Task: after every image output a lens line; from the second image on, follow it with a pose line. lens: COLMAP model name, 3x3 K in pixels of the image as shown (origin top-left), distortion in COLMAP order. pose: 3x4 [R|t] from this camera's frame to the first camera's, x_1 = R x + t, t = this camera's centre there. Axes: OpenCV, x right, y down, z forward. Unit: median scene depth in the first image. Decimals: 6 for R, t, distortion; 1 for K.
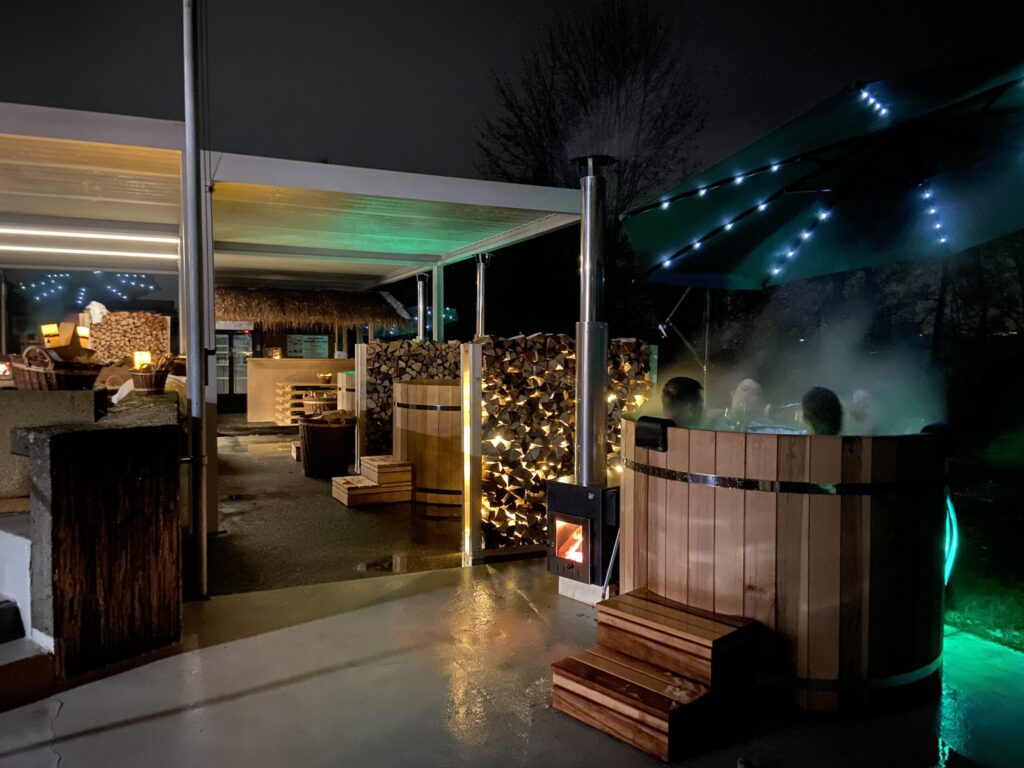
lens RADIAL K [[779.3, 0, 512.0], [0, 779.3, 384.0], [0, 0, 1]] dist [0.091496, -0.004876]
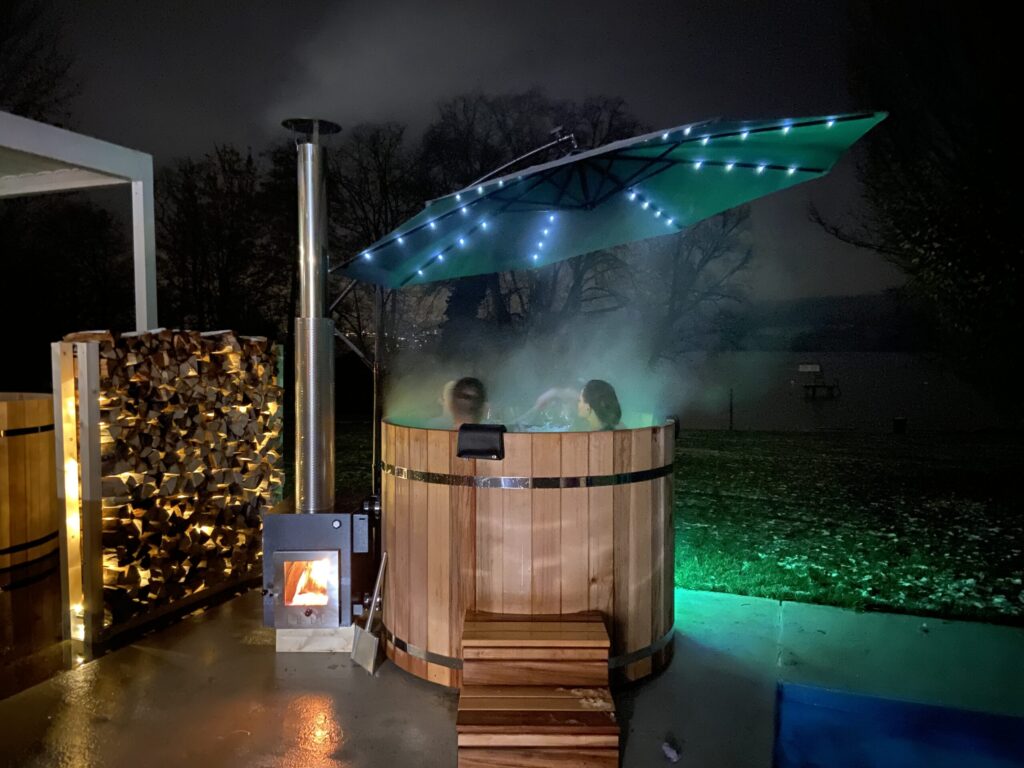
lens RADIAL K [[779.3, 0, 512.0], [0, 779.3, 384.0], [0, 0, 1]] dist [0.091496, -0.004876]
pose [[0.693481, -0.037676, 0.719489, -0.302780], [0.035167, 0.999212, 0.018428, -0.013753], [-0.719616, 0.012523, 0.694259, 0.216695]]
